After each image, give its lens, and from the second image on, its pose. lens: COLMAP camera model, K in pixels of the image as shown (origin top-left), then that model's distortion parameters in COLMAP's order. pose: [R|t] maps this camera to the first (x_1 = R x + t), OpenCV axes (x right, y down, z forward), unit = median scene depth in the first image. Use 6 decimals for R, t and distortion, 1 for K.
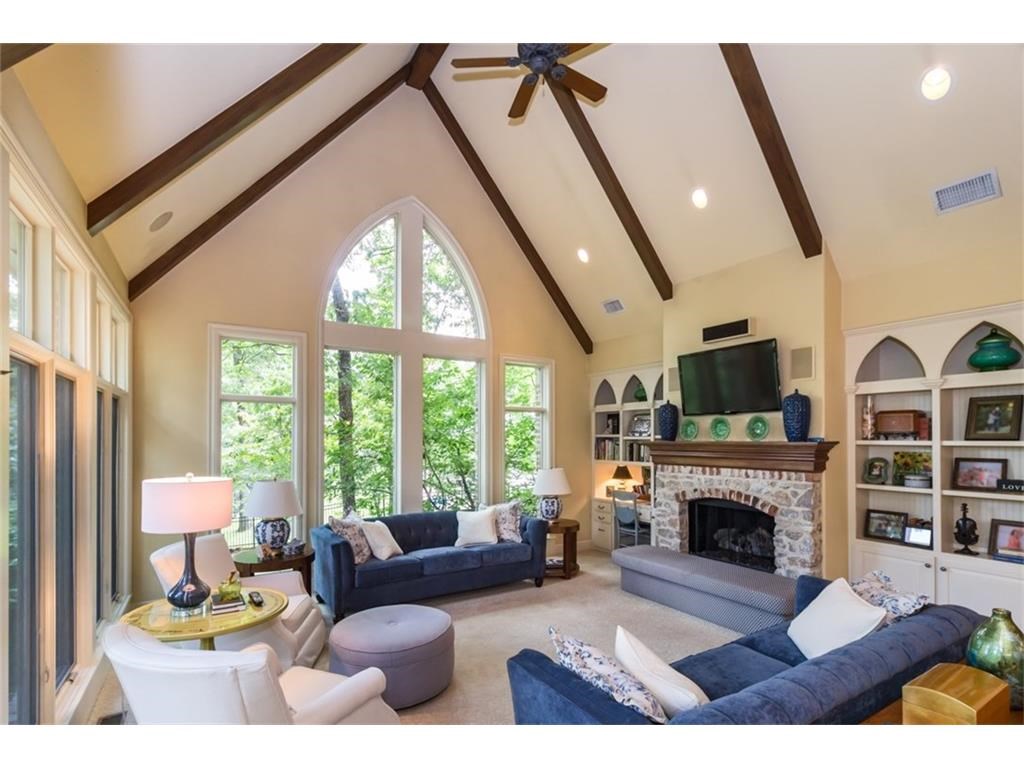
lens RADIAL K [[493.0, 0, 504.8], [0, 493.0, 380.2], [0, 0, 1]] dist [-0.000418, -0.000299]
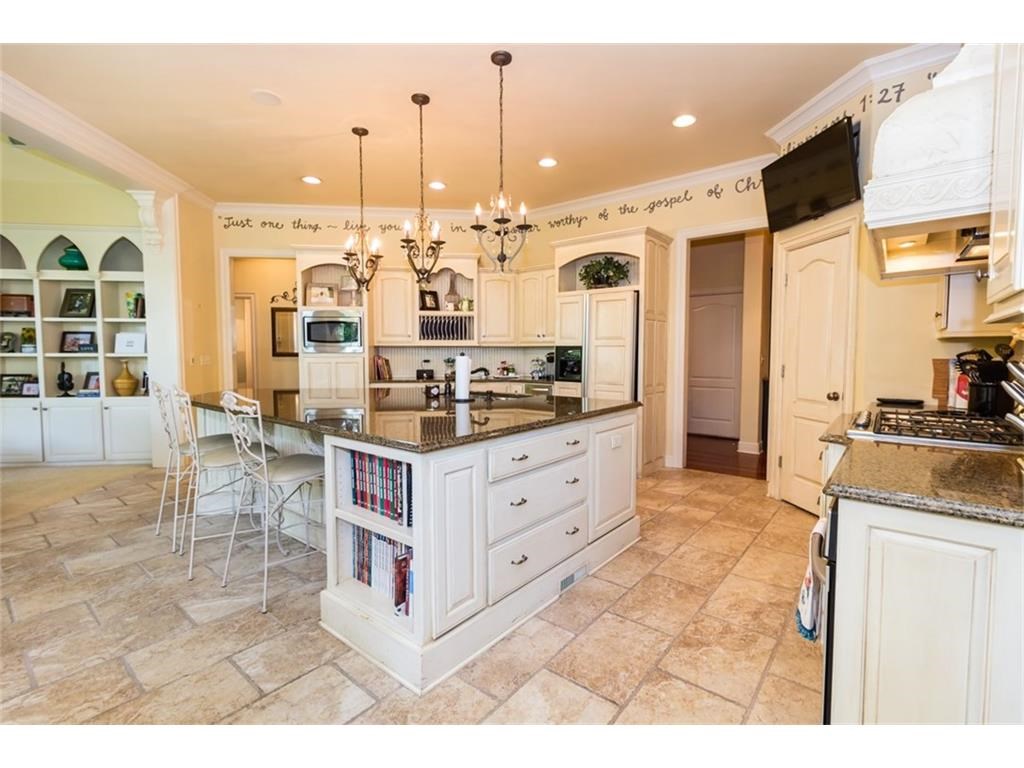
lens RADIAL K [[493.0, 0, 504.8], [0, 493.0, 380.2], [0, 0, 1]] dist [-0.000418, -0.000299]
pose [[0.337787, -0.084455, 0.937426, 0.019782], [-0.124112, 0.983273, 0.133308, -0.049062], [-0.933004, -0.161376, 0.321655, -0.668036]]
